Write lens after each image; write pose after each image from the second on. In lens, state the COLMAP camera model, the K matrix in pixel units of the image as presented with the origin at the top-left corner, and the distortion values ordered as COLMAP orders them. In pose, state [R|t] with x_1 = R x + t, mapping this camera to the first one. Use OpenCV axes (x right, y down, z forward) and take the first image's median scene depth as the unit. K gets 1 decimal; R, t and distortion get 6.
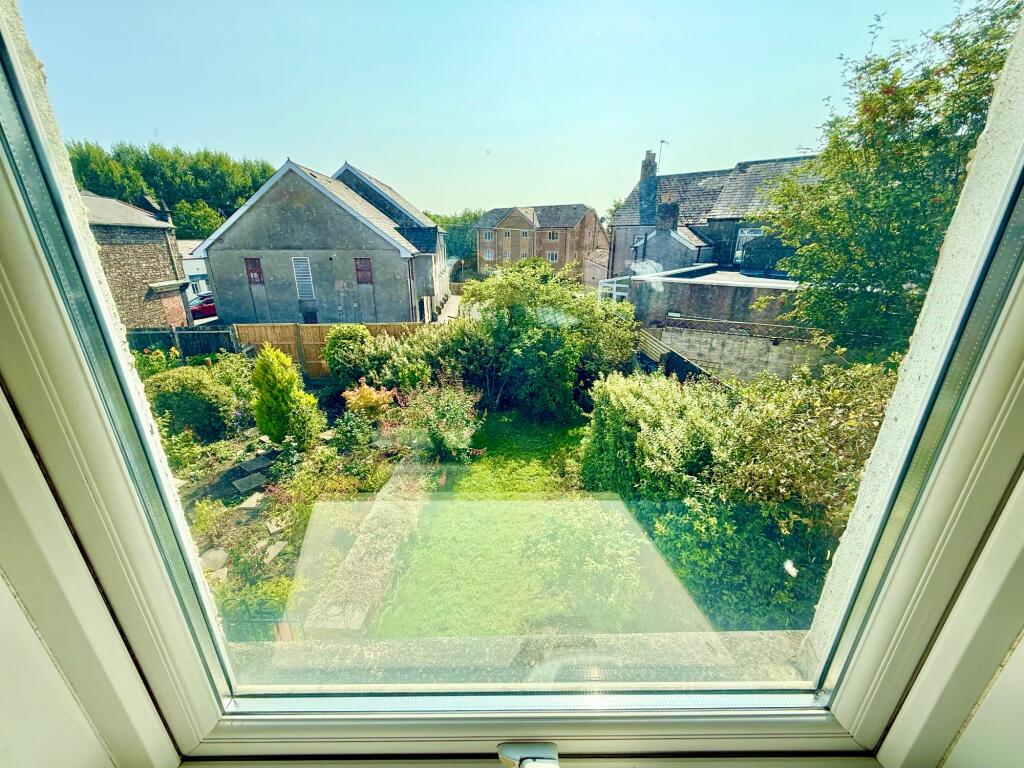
lens RADIAL K [[406.6, 0, 508.8], [0, 406.6, 382.8], [0, 0, 1]] dist [-0.000924, 0.000724]
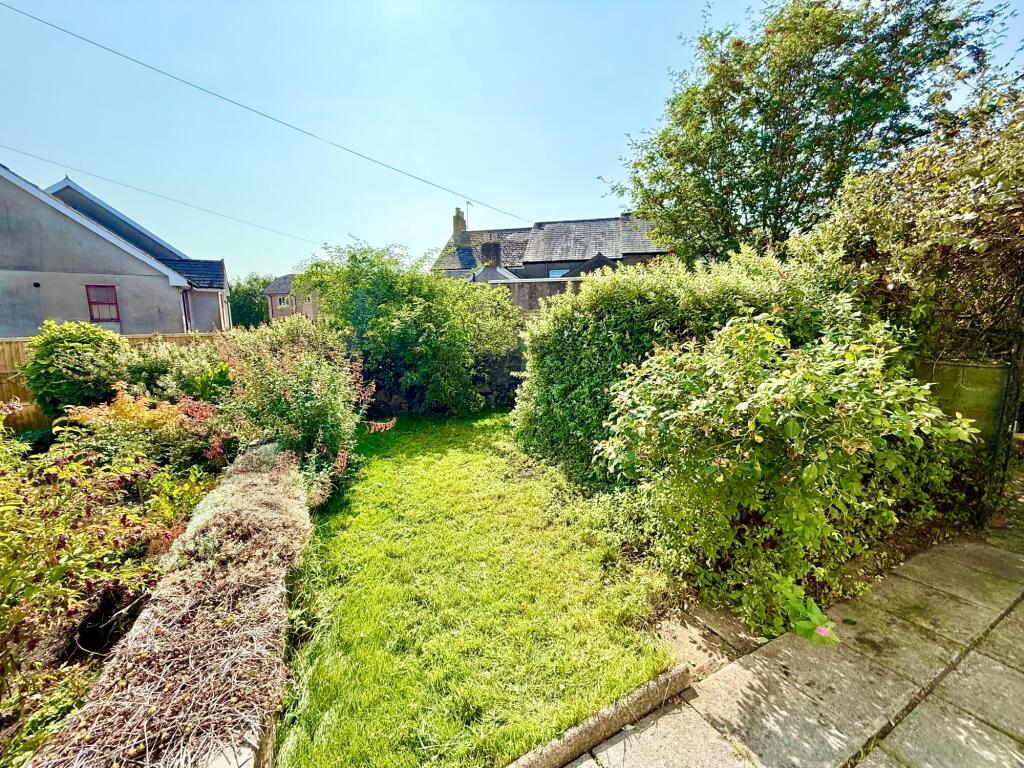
lens RADIAL K [[406.6, 0, 508.8], [0, 406.6, 382.8], [0, 0, 1]] dist [-0.000924, 0.000724]
pose [[0.892615, -0.072111, 0.445015, -0.053956], [0.153097, 0.976948, -0.148776, 0.069103], [-0.424028, 0.200930, 0.883078, 0.111894]]
